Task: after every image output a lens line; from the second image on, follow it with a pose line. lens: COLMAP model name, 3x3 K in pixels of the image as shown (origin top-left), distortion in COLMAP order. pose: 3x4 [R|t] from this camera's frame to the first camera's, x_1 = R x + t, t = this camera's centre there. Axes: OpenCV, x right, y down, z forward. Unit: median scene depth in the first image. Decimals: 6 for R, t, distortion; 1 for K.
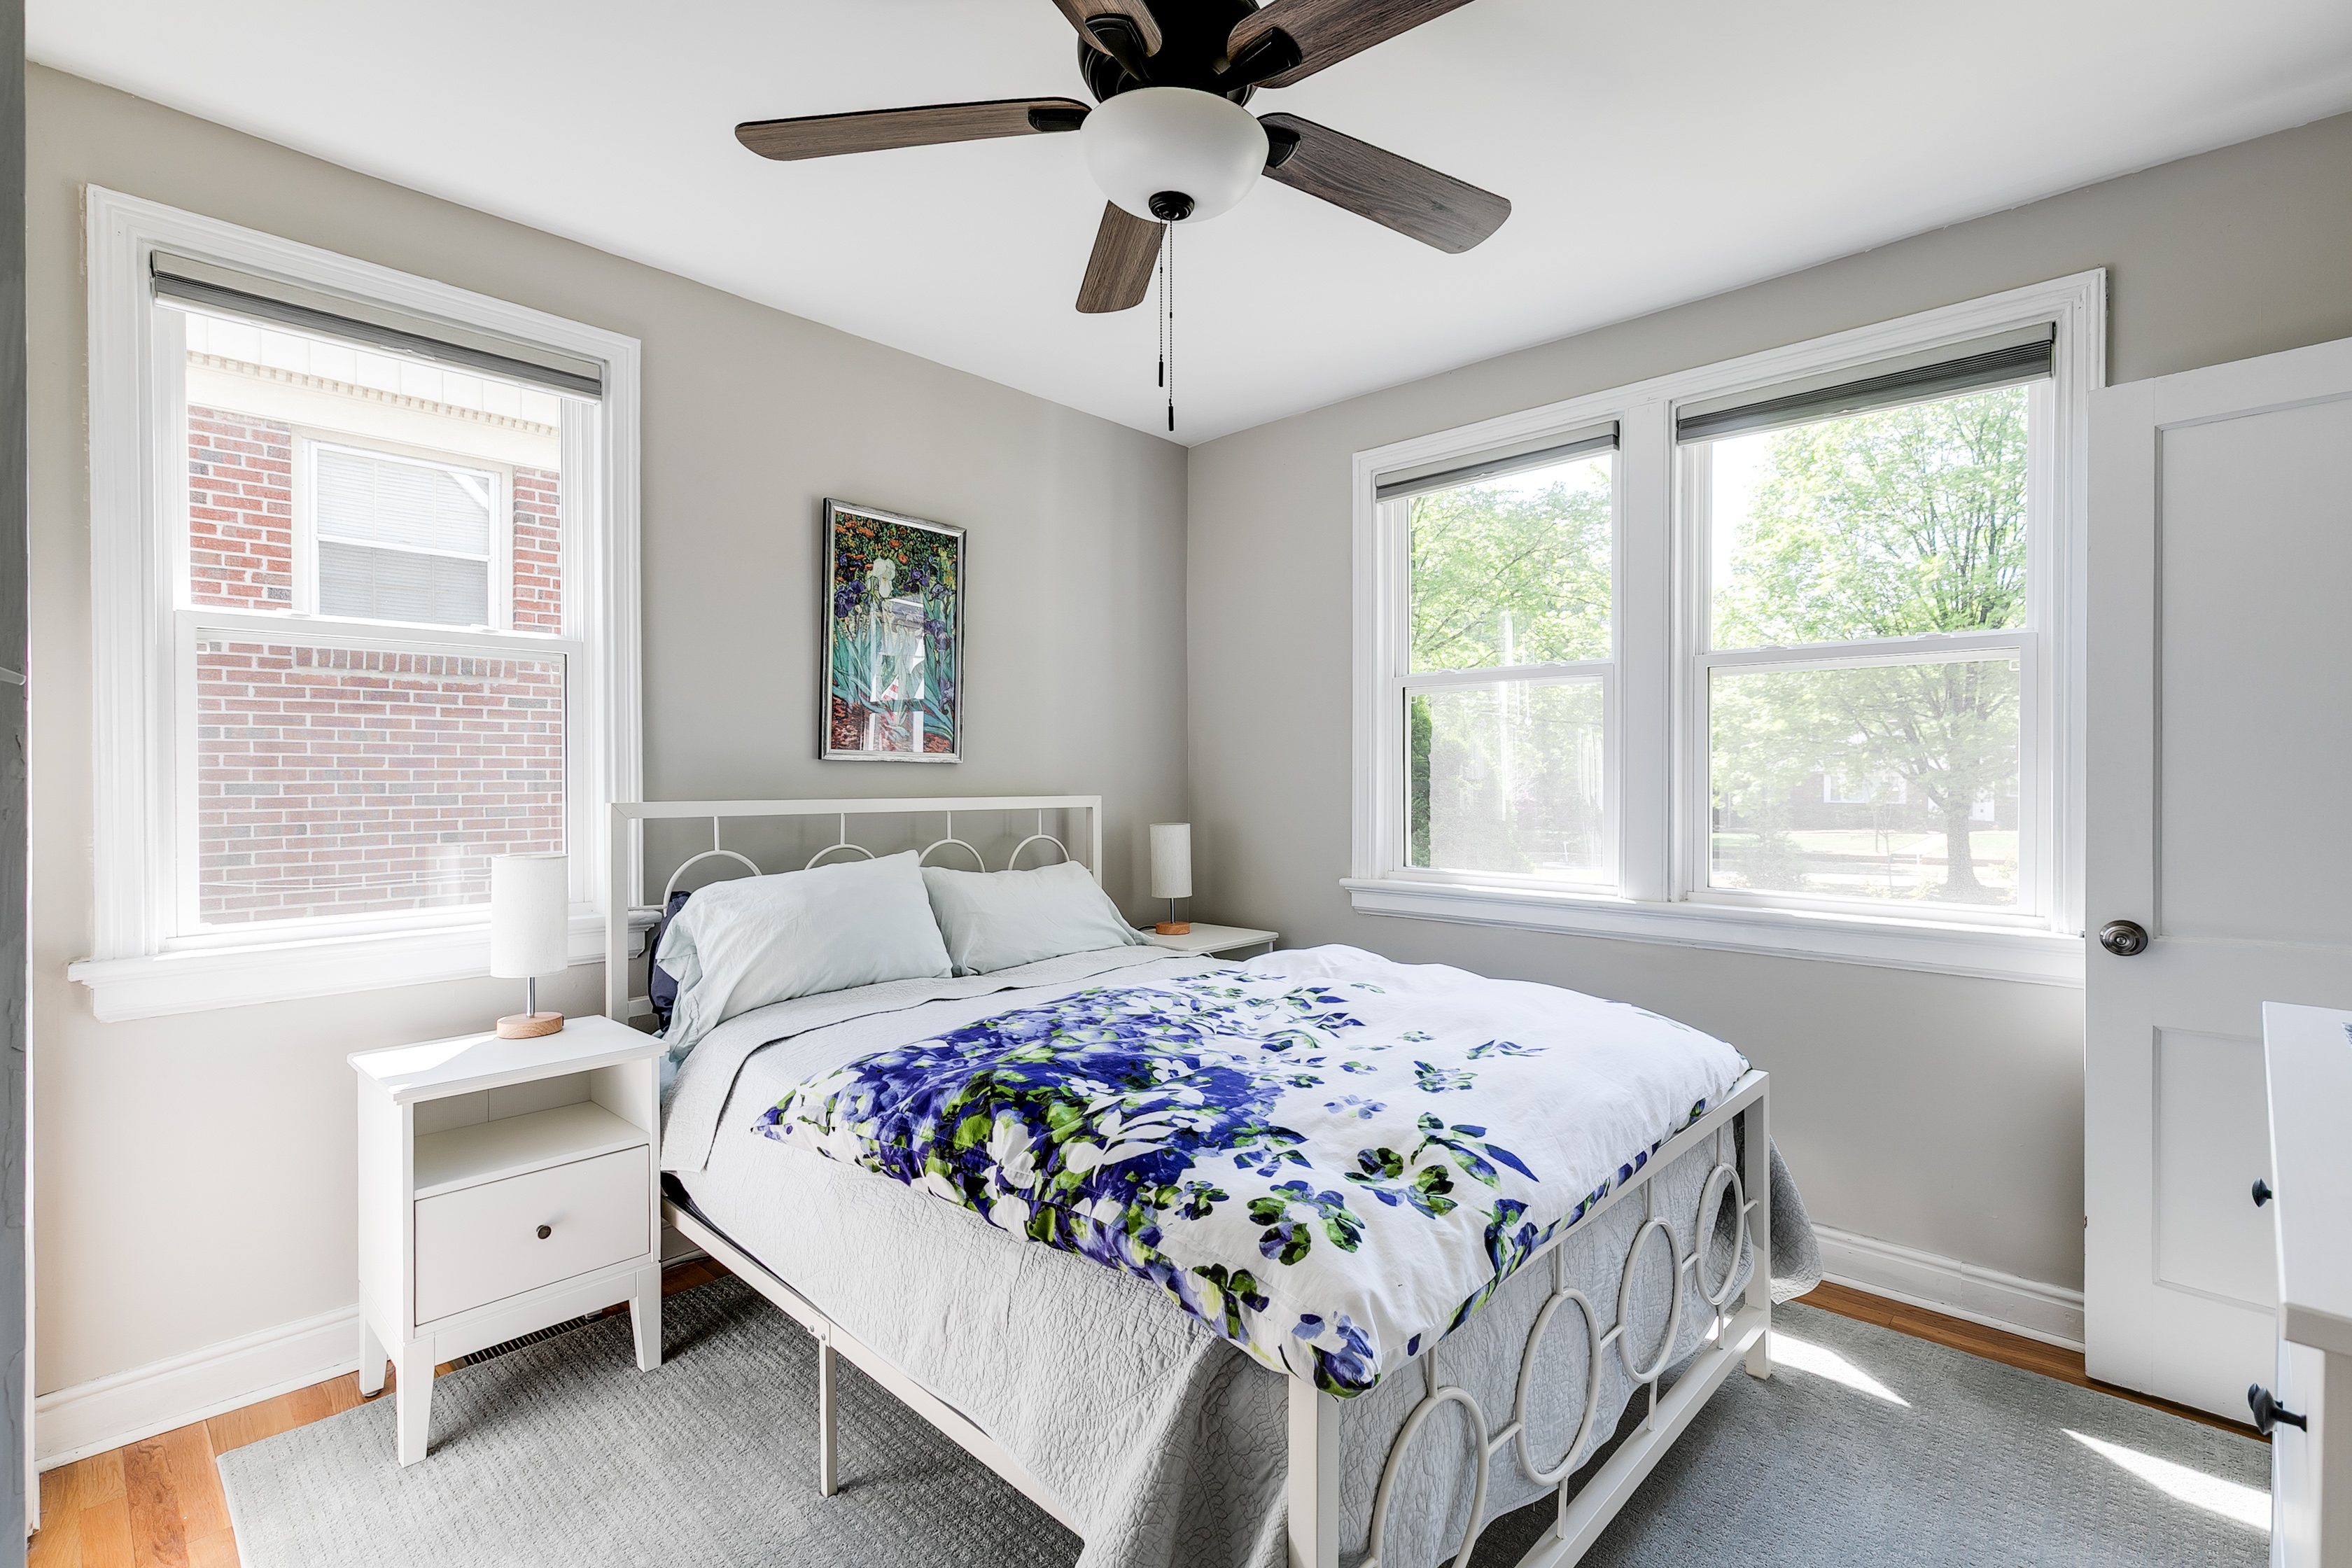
lens RADIAL K [[1069.8, 0, 1180.5], [0, 1069.8, 780.3], [0, 0, 1]] dist [0.009238, -0.001725]
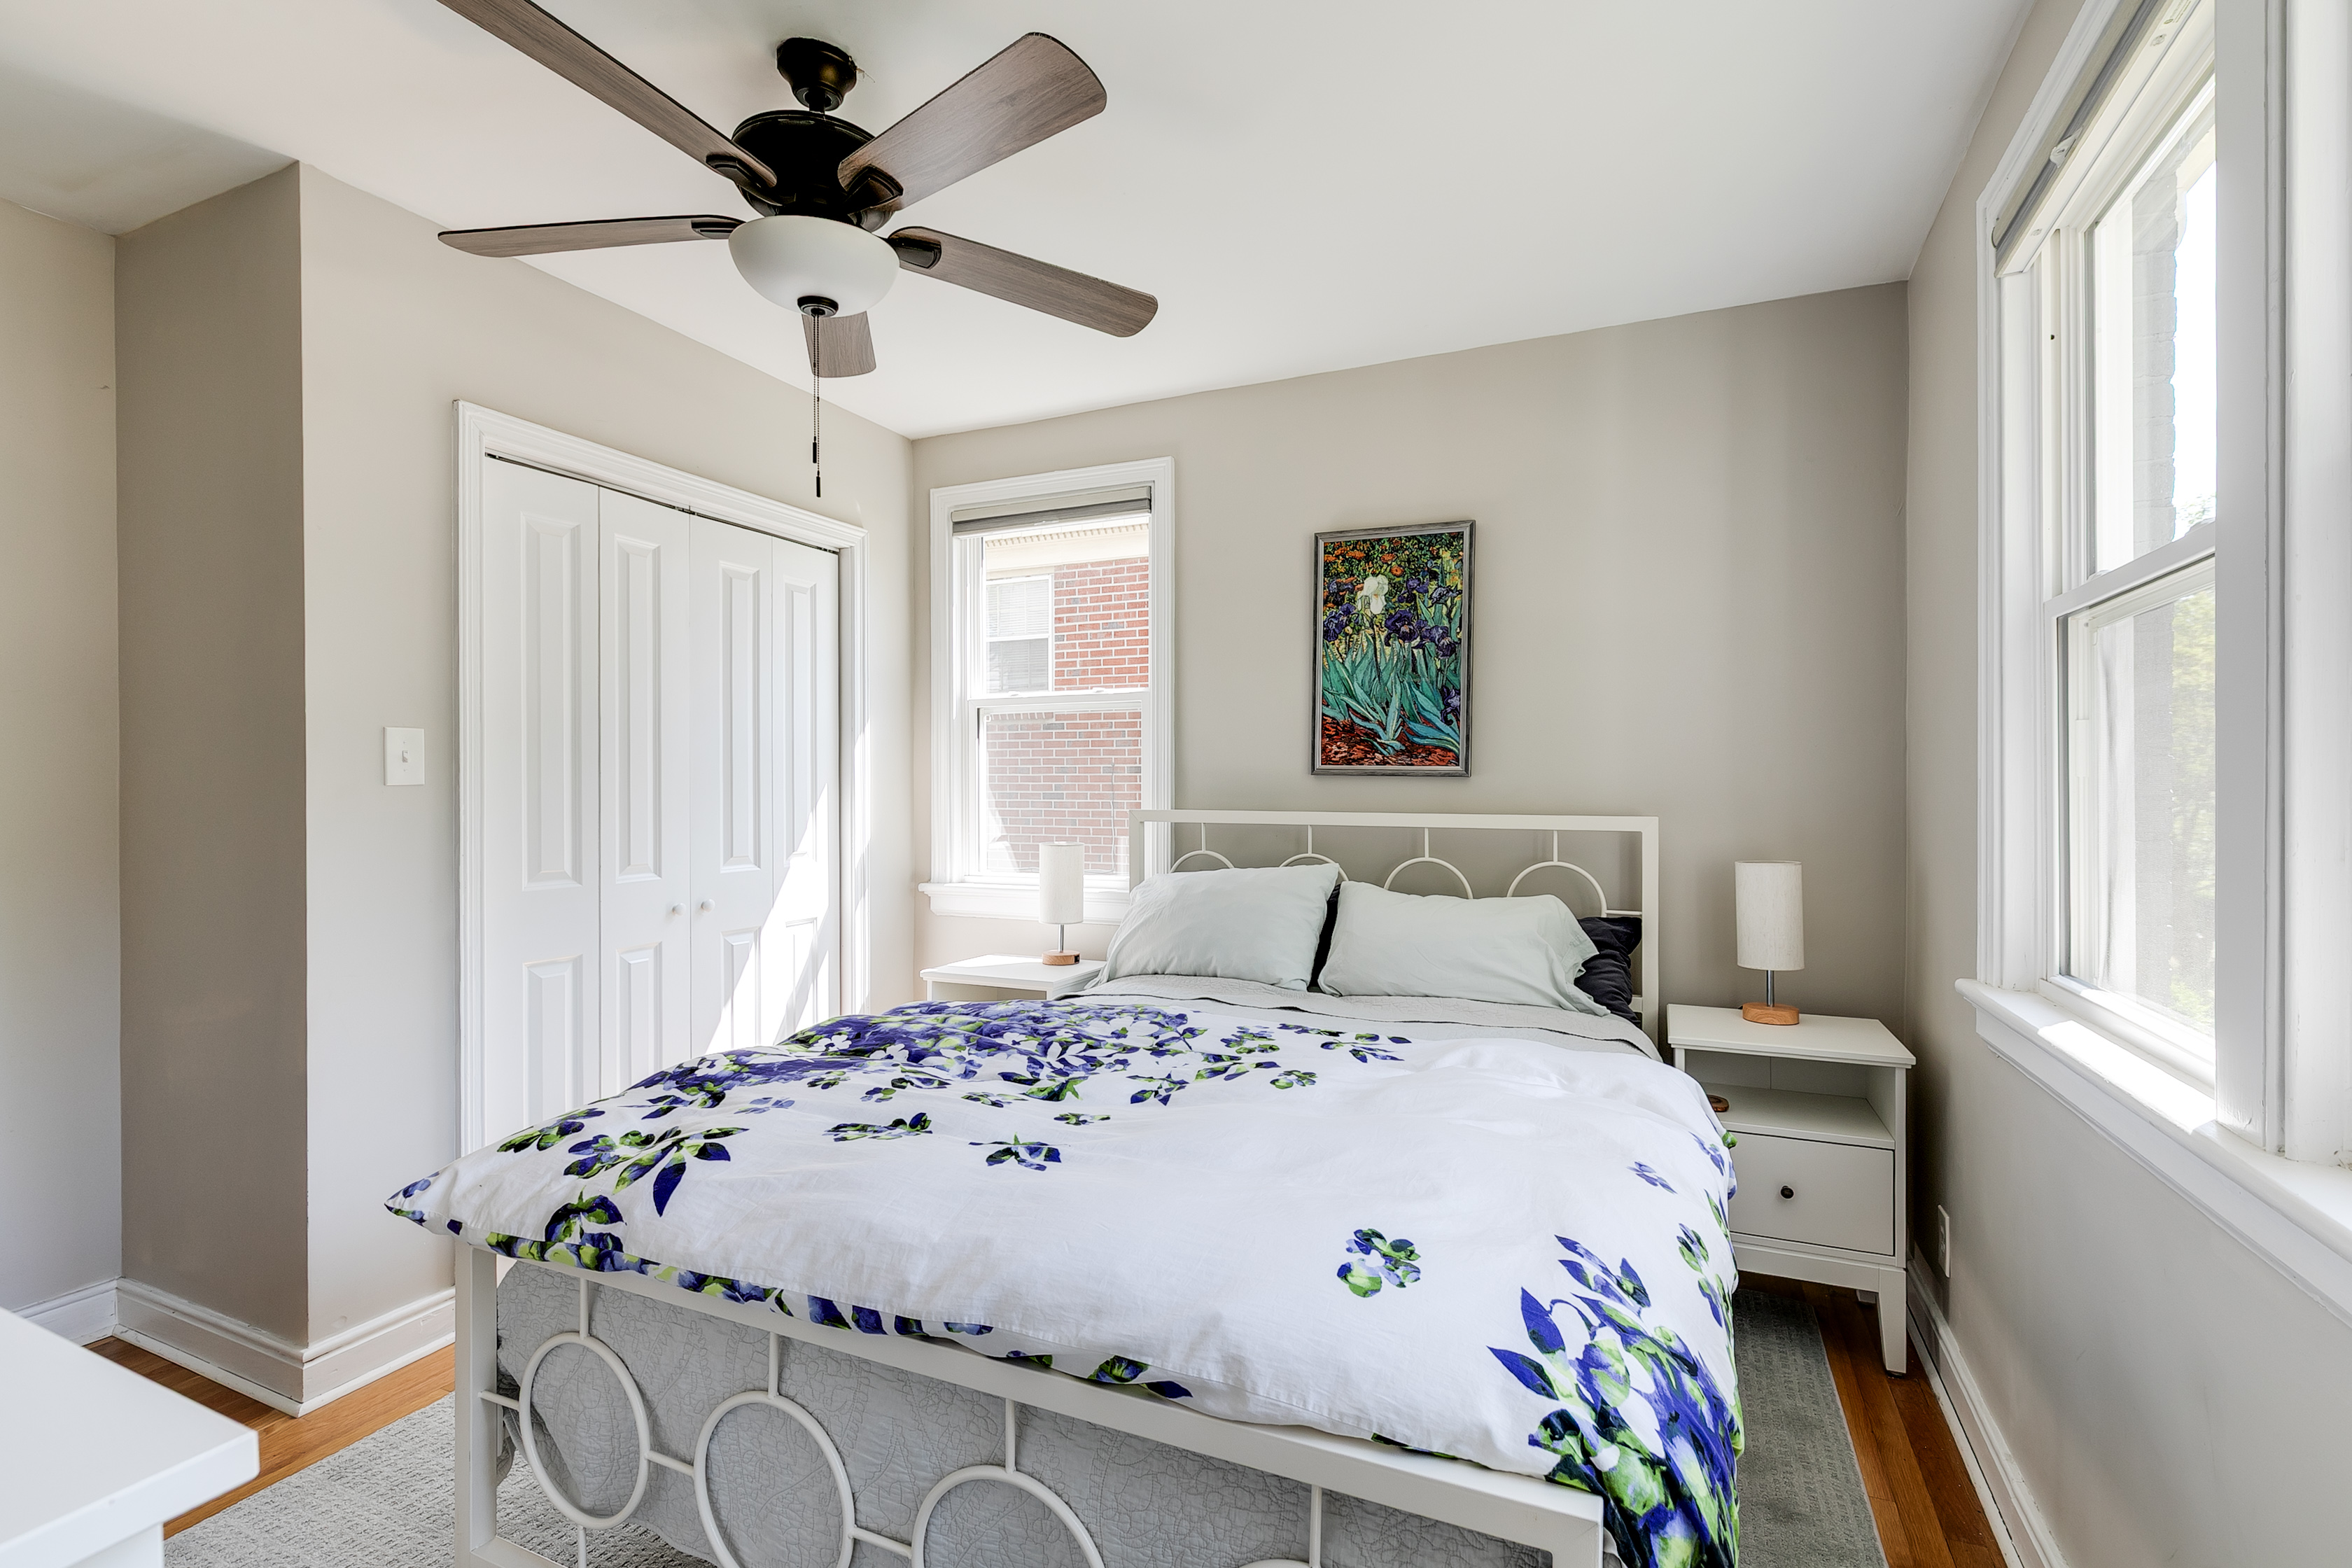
lens RADIAL K [[1069.8, 0, 1188.9], [0, 1069.8, 785.3], [0, 0, 1]] dist [0.009238, -0.001725]
pose [[0.323266, -0.000978, -0.946308, 0.644492], [-0.005825, 0.999978, -0.003023, -0.004824], [0.946290, 0.006489, 0.323253, 0.523994]]
